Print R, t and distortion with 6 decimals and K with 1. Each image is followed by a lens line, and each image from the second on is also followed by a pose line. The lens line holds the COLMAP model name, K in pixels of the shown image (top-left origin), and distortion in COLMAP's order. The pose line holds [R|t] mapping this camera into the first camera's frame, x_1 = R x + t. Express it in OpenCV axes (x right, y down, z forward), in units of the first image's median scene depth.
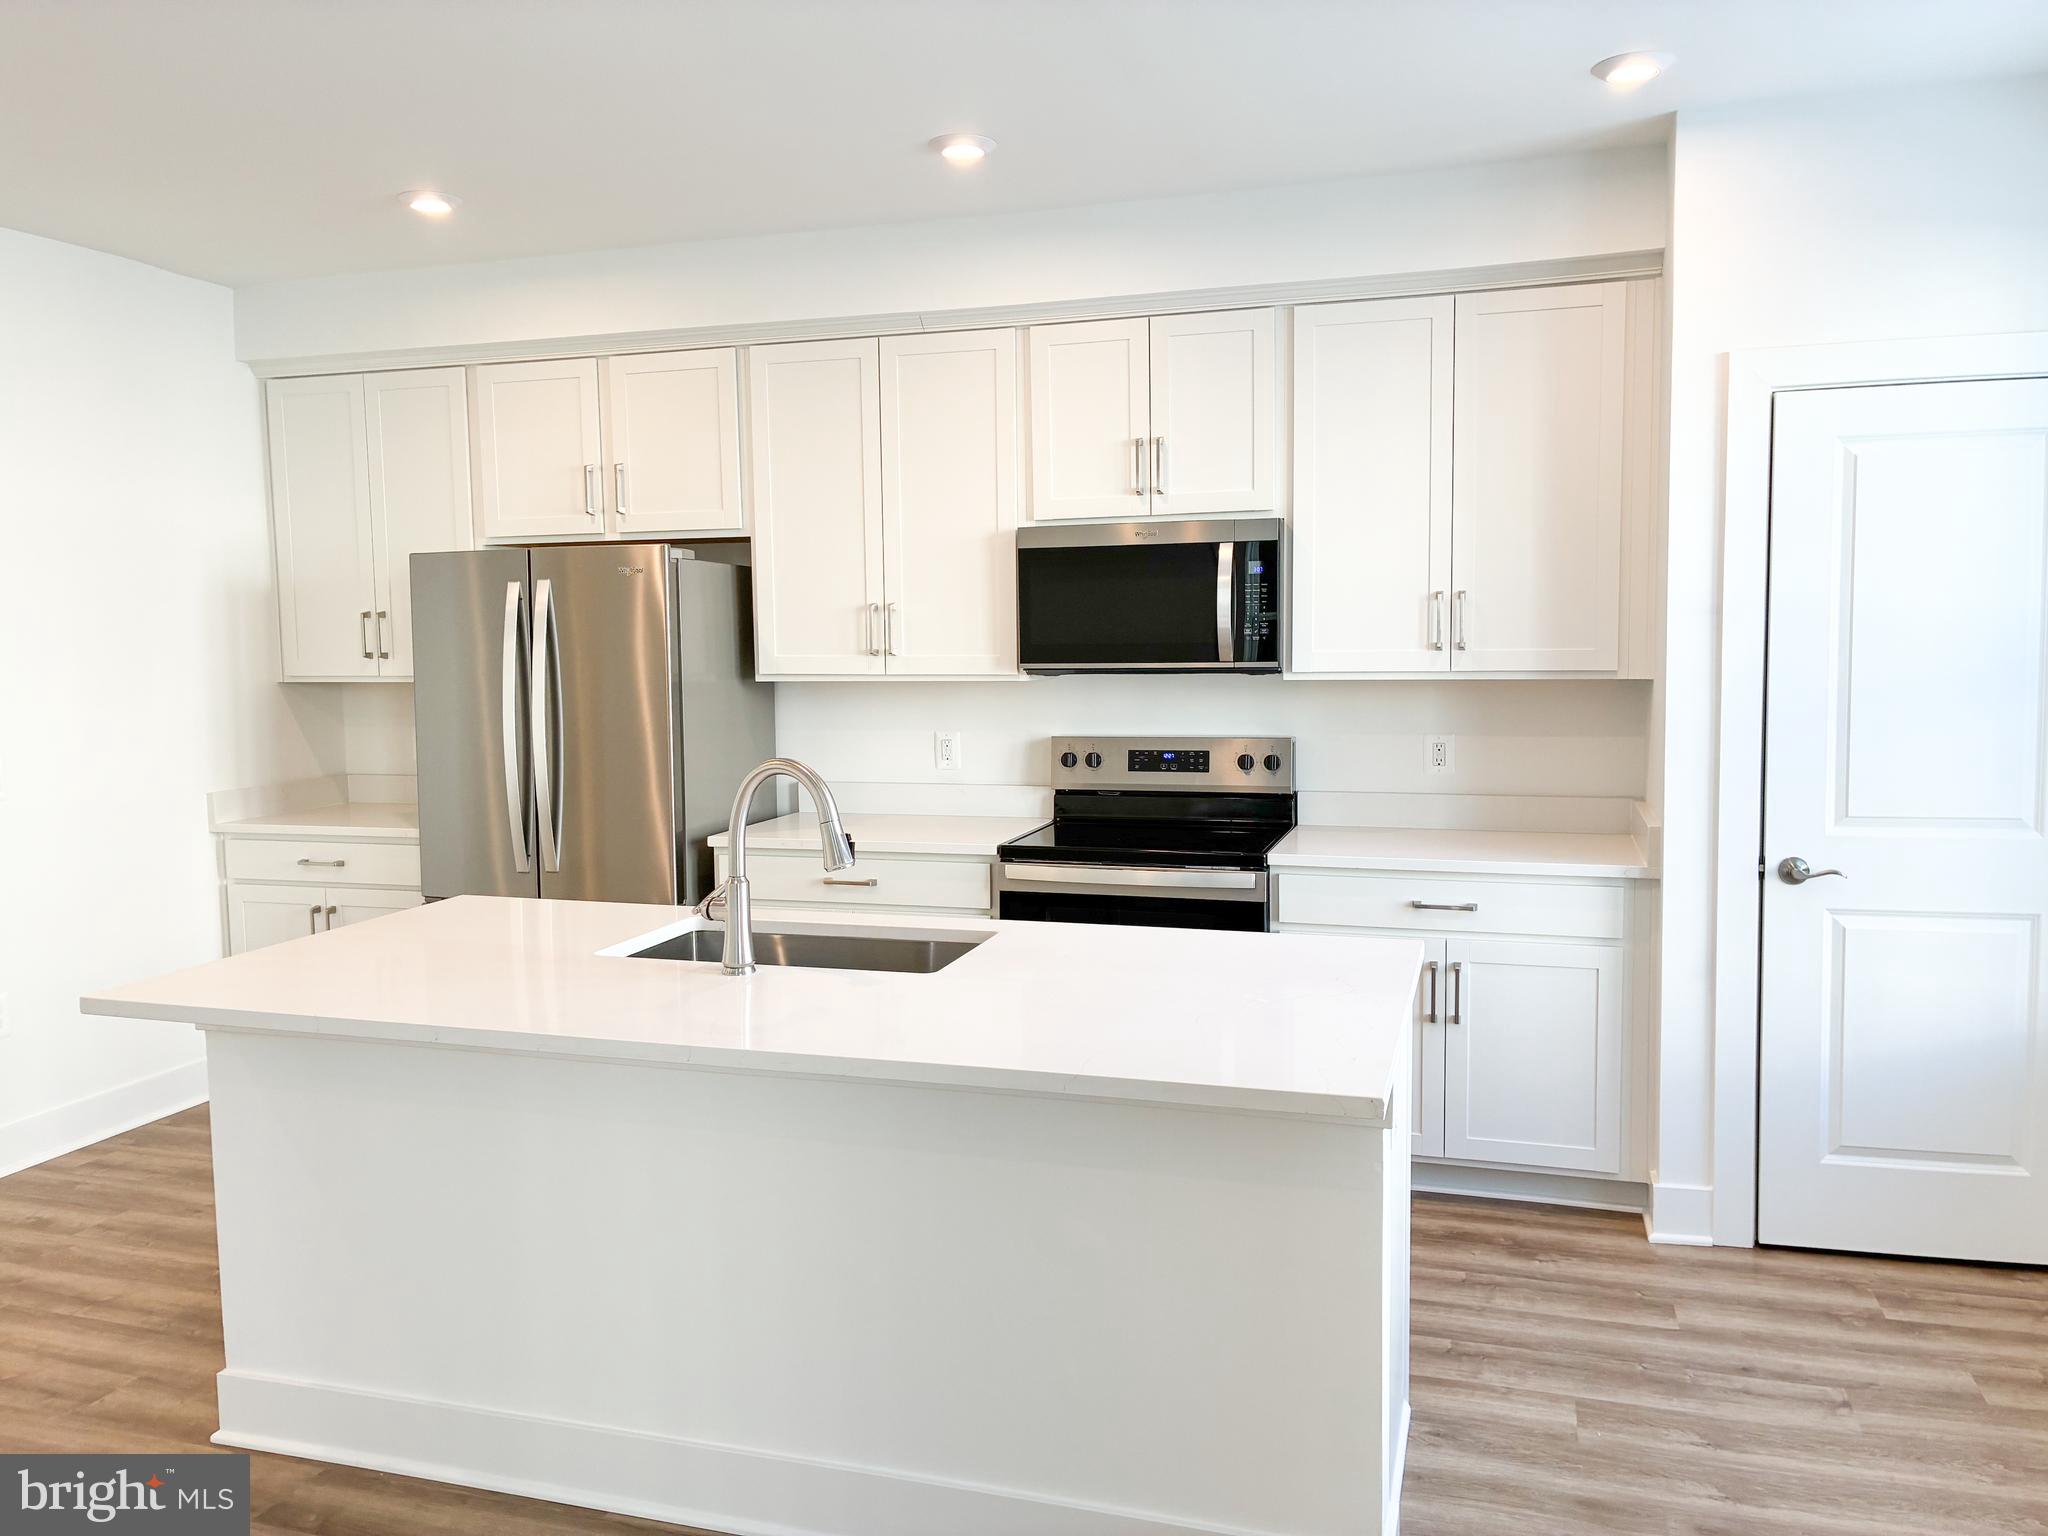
lens RADIAL K [[1552.2, 0, 1024.0], [0, 1552.2, 768.0], [0, 0, 1]] dist [0.003438, -0.002741]
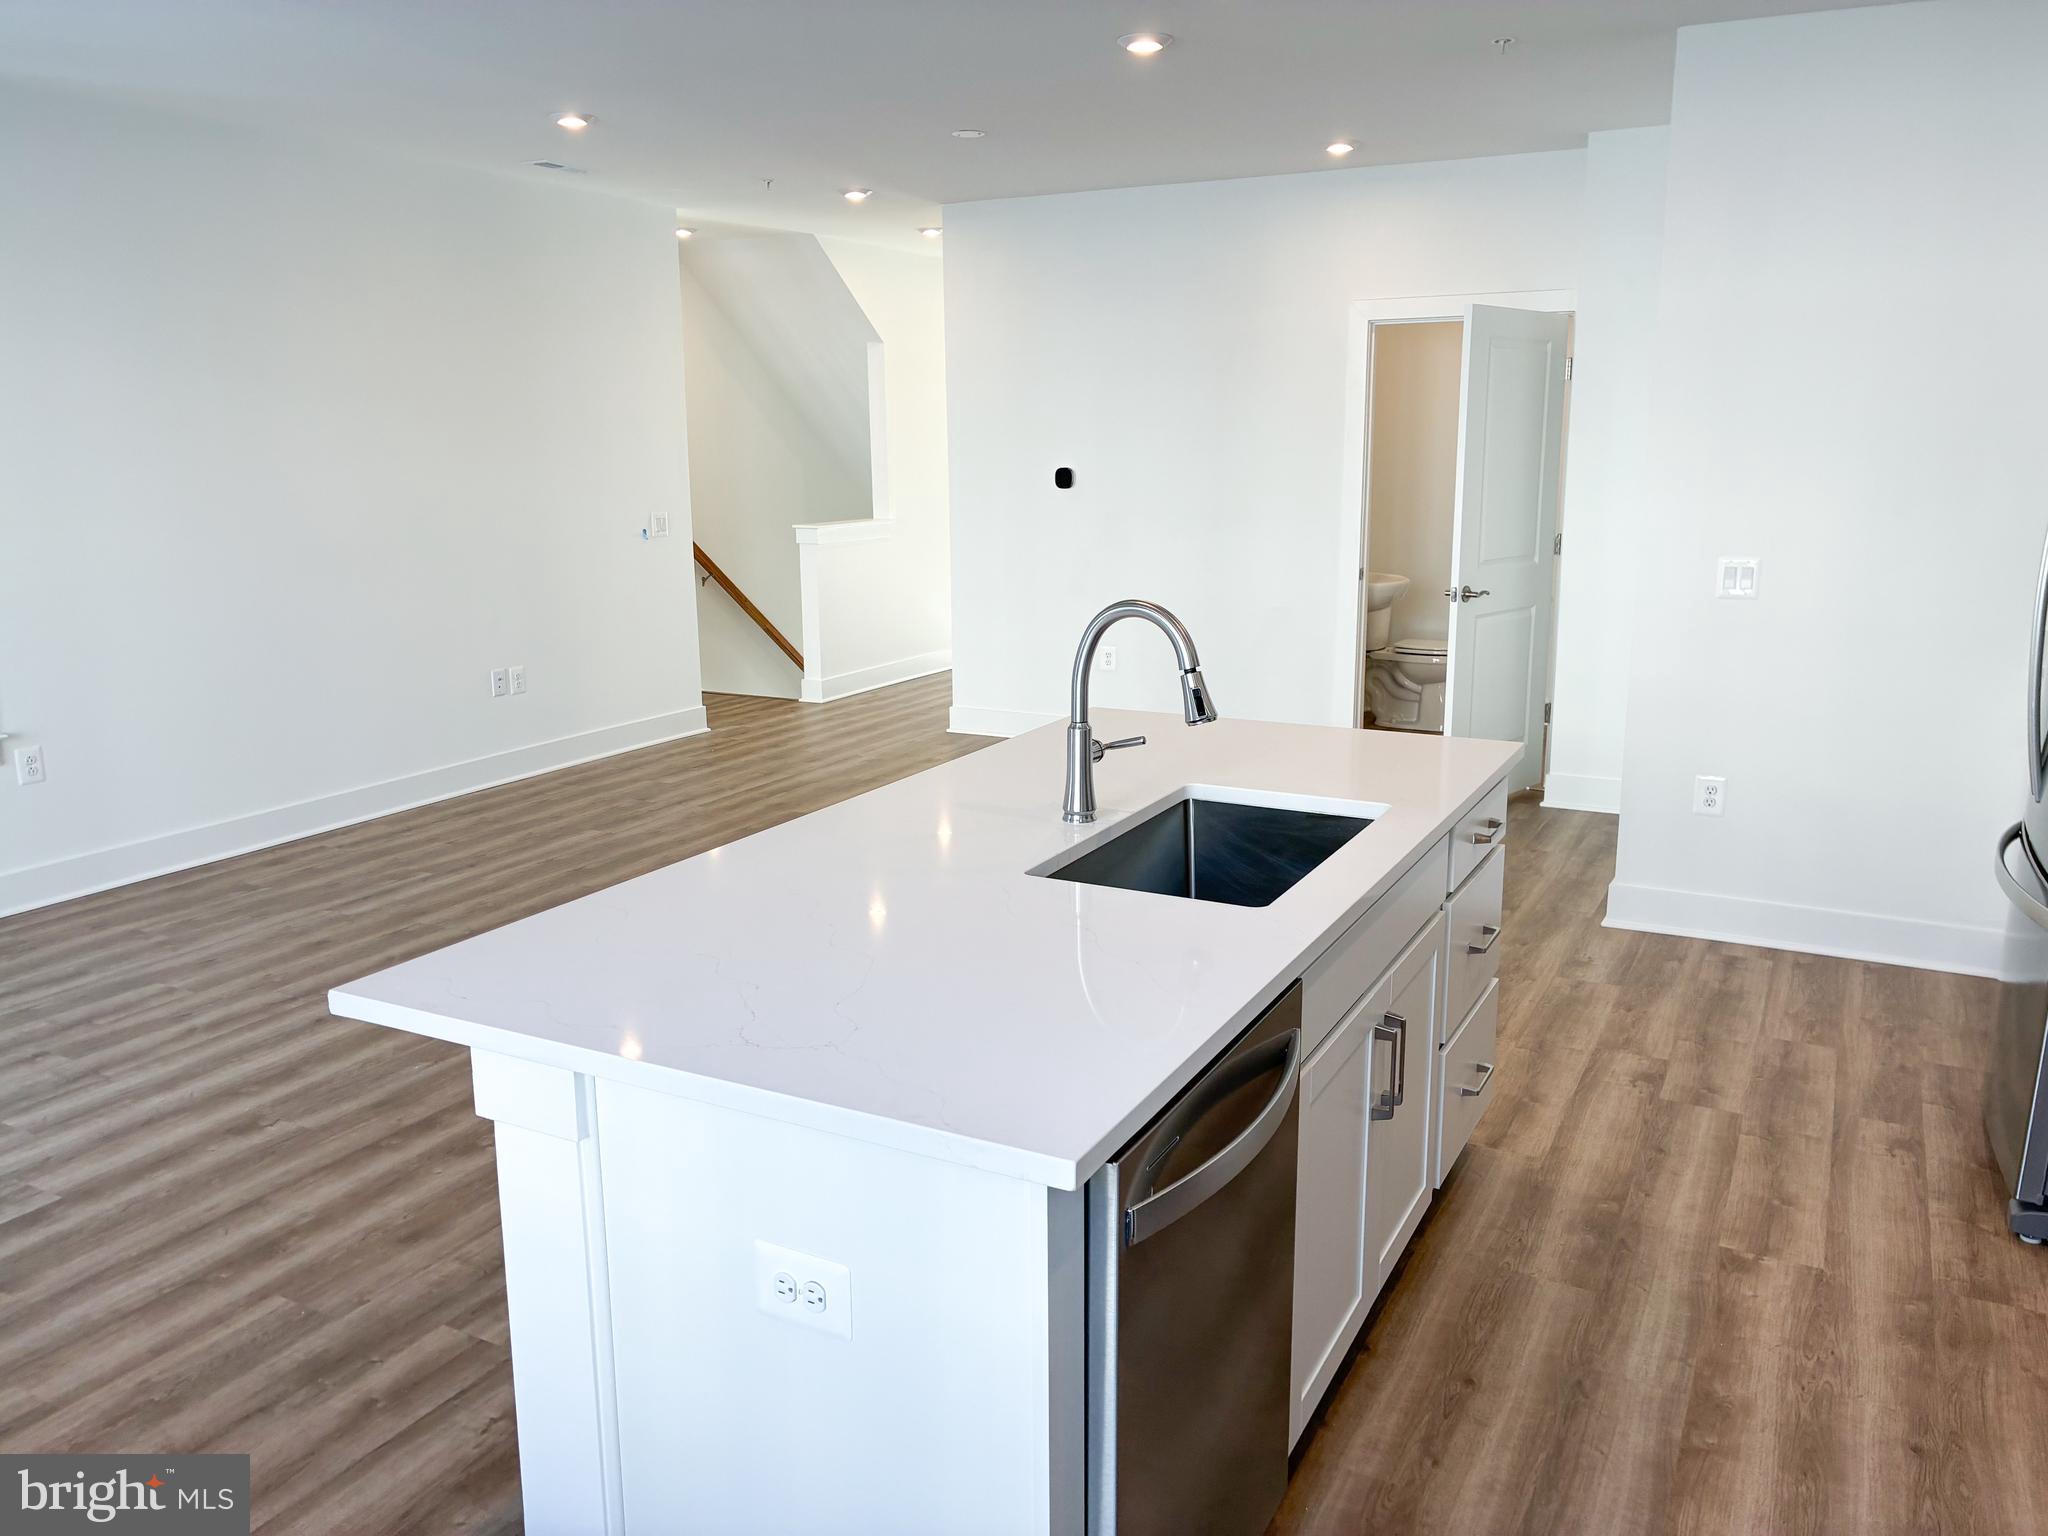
lens RADIAL K [[1552.2, 0, 1024.0], [0, 1552.2, 768.0], [0, 0, 1]] dist [0.003438, -0.002741]
pose [[-0.181584, 0.229385, -0.956248, 0.425561], [-0.091568, 0.964245, 0.248691, -0.073278], [0.979103, 0.132720, -0.154087, 0.699746]]
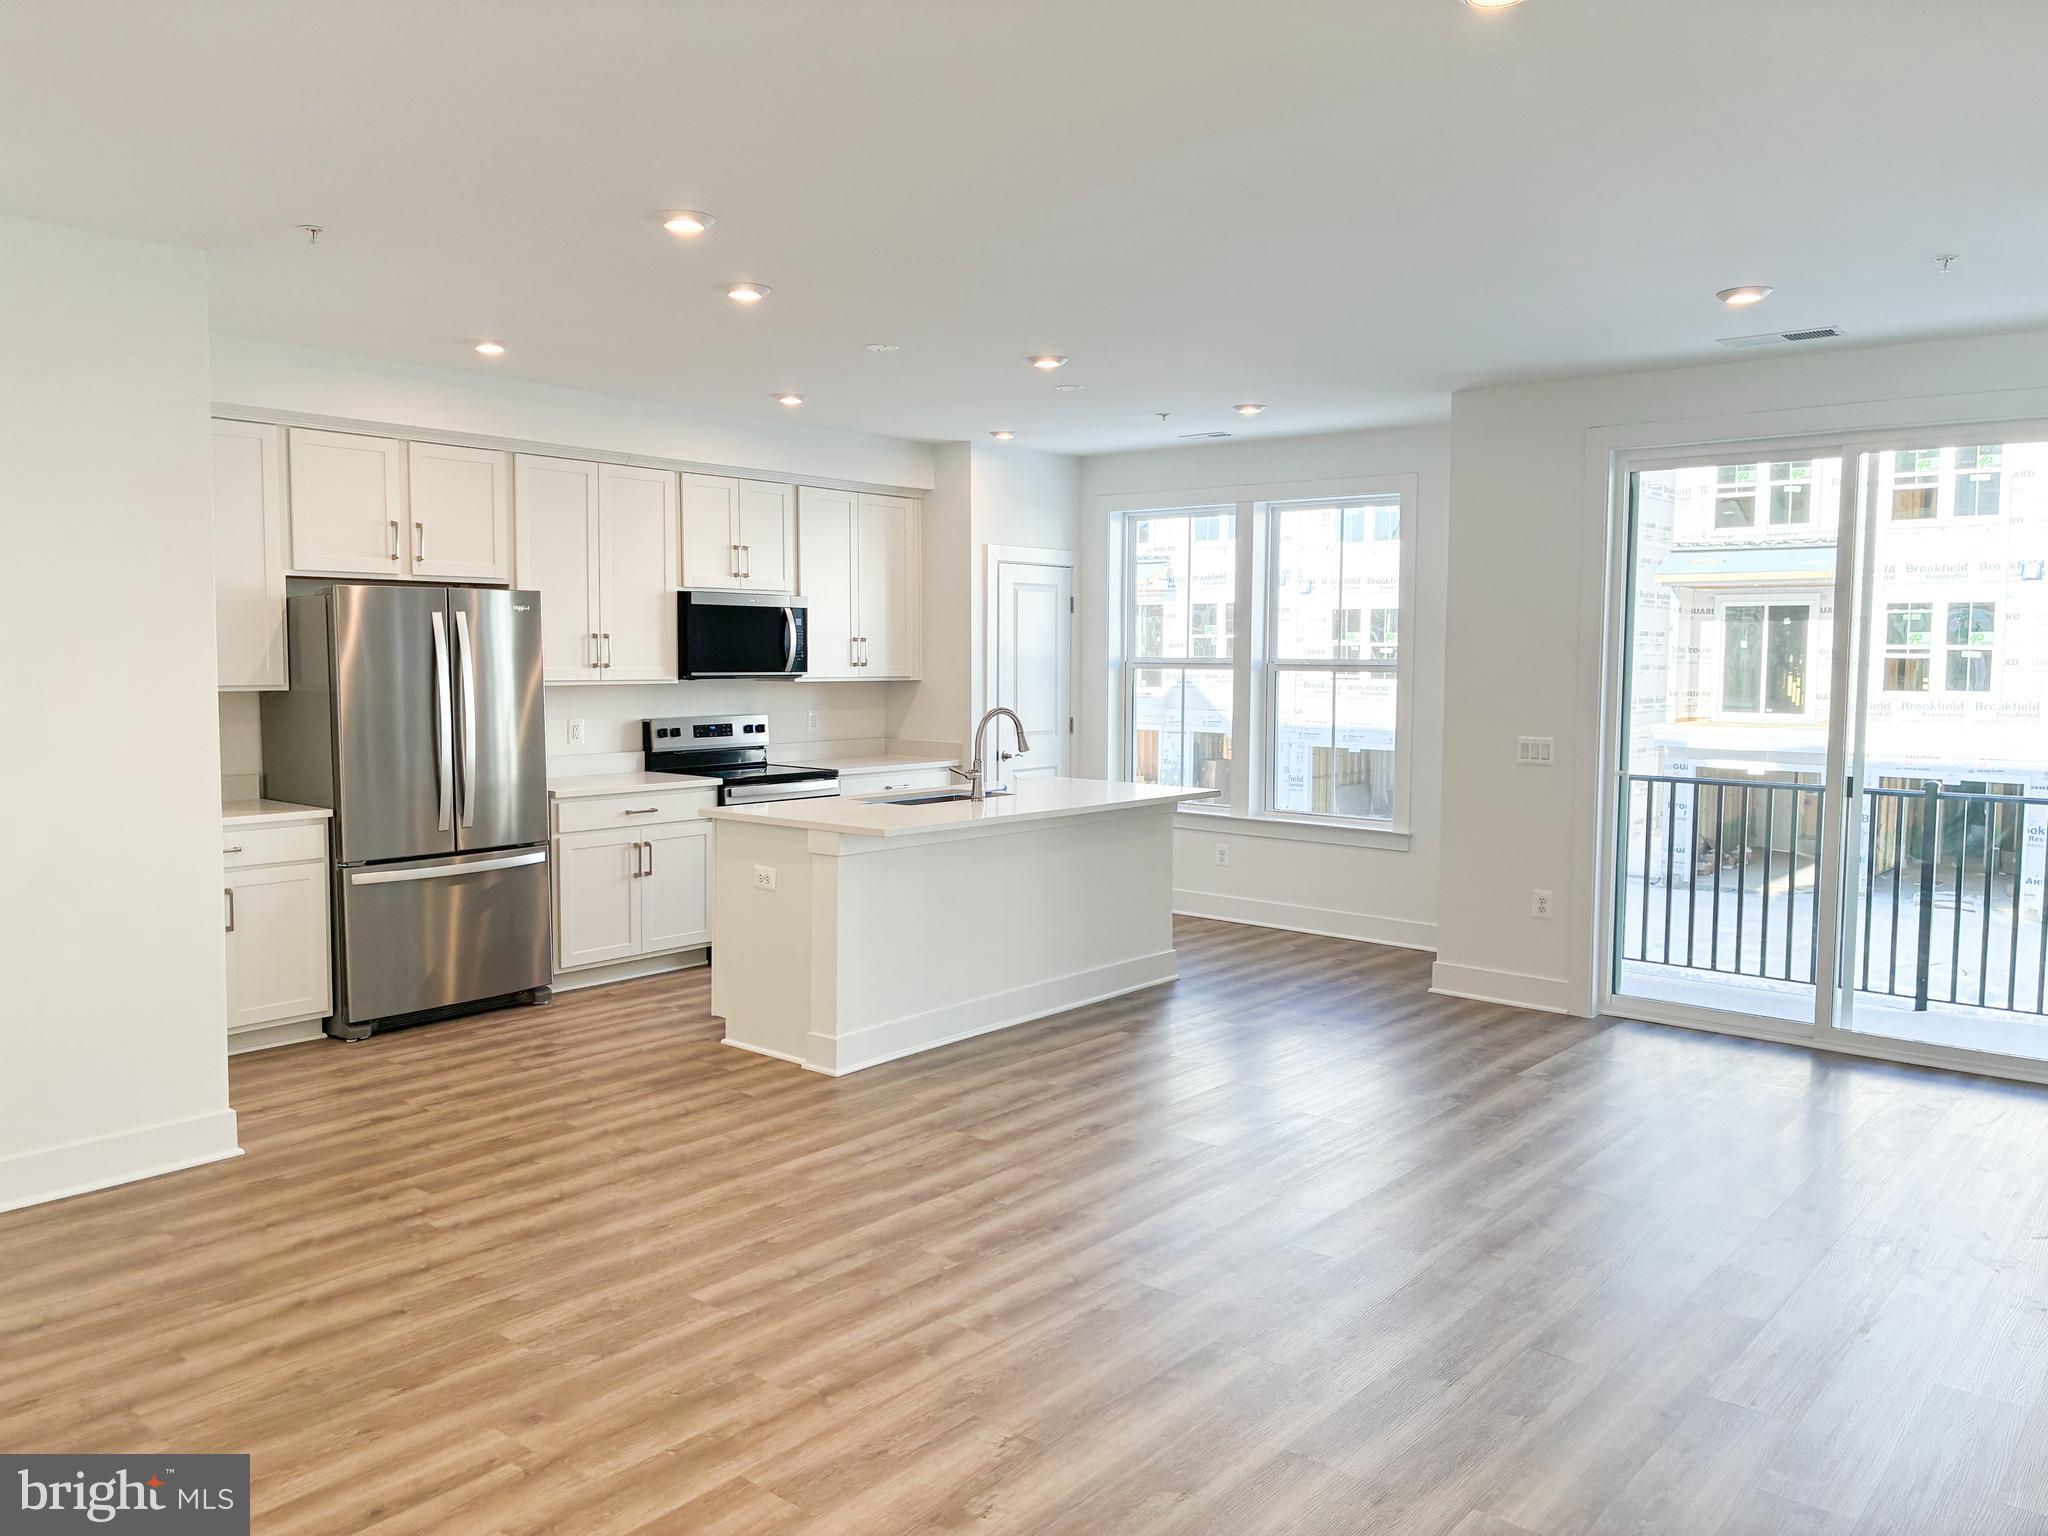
lens RADIAL K [[1552.2, 0, 1024.0], [0, 1552.2, 768.0], [0, 0, 1]] dist [0.003438, -0.002741]
pose [[0.377617, -0.052911, 0.924449, -1.431343], [0.078200, 0.996622, 0.025099, 0.021468], [-0.922654, 0.062814, 0.380479, 0.036456]]
